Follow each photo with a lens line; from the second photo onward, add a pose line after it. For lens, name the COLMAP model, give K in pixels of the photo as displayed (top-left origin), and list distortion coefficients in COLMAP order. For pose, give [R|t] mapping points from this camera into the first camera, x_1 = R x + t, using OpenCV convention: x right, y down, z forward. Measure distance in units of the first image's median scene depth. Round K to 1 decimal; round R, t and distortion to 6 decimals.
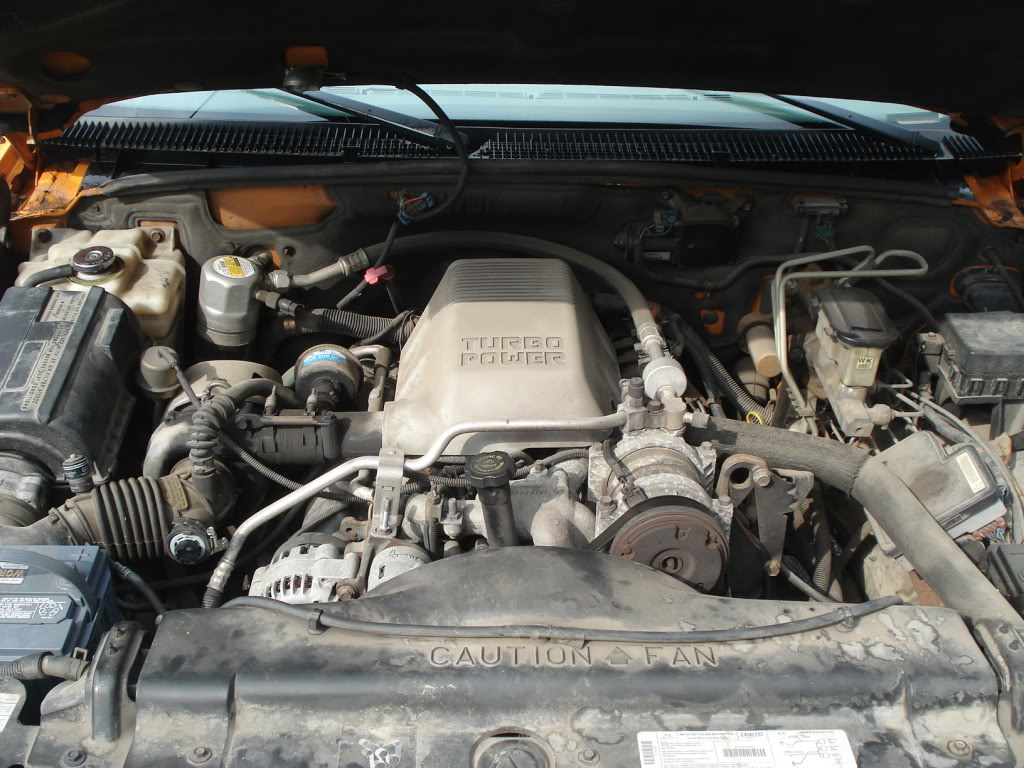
lens RADIAL K [[1113.3, 0, 512.0], [0, 1113.3, 384.0], [0, 0, 1]] dist [-0.088183, -0.063013]
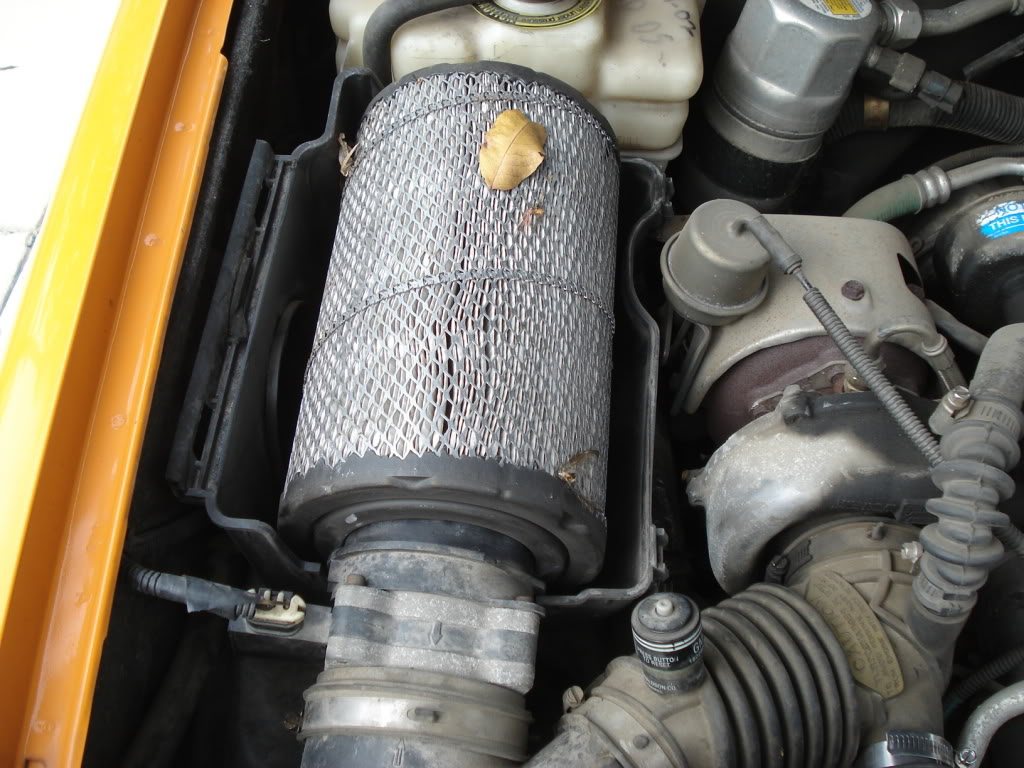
lens RADIAL K [[1113.3, 0, 512.0], [0, 1113.3, 384.0], [0, 0, 1]] dist [-0.088183, -0.063013]
pose [[0.995042, 0.067201, -0.073319, -0.399027], [-0.041059, 0.949004, 0.312580, -0.104440], [0.090585, -0.308020, 0.947057, 0.631756]]
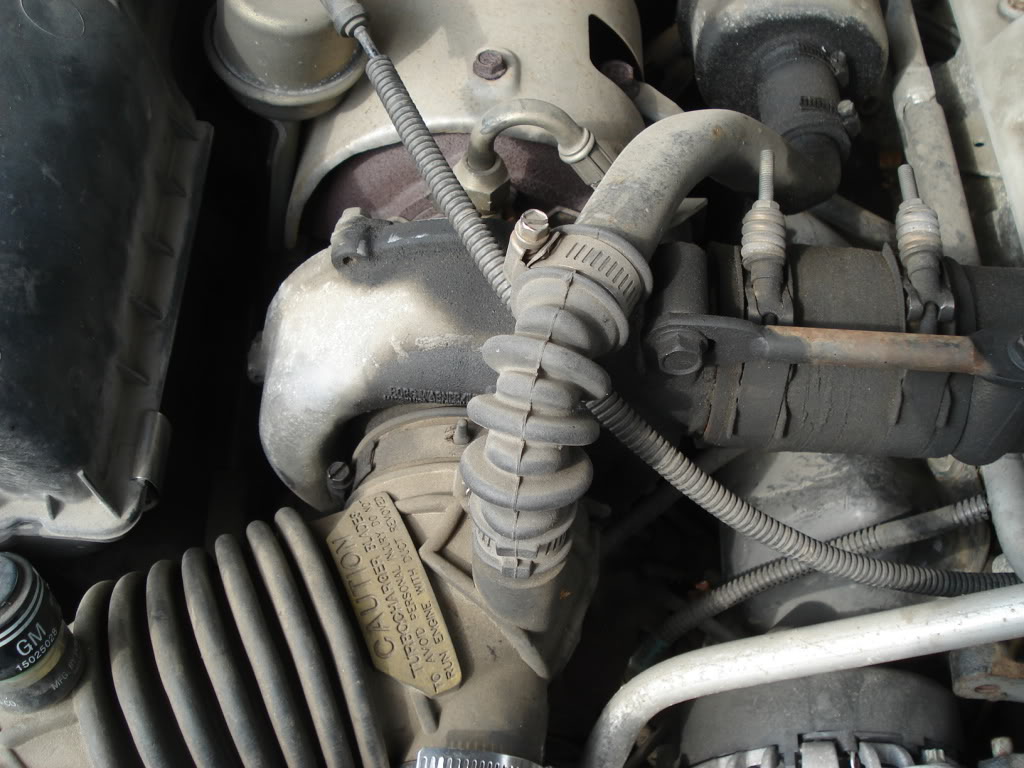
lens RADIAL K [[1113.3, 0, 512.0], [0, 1113.3, 384.0], [0, 0, 1]] dist [-0.088183, -0.063013]
pose [[0.996788, 0.070986, -0.037066, -0.268838], [-0.046105, 0.887160, 0.459152, -0.066373], [0.065477, -0.455969, 0.887584, 0.778574]]
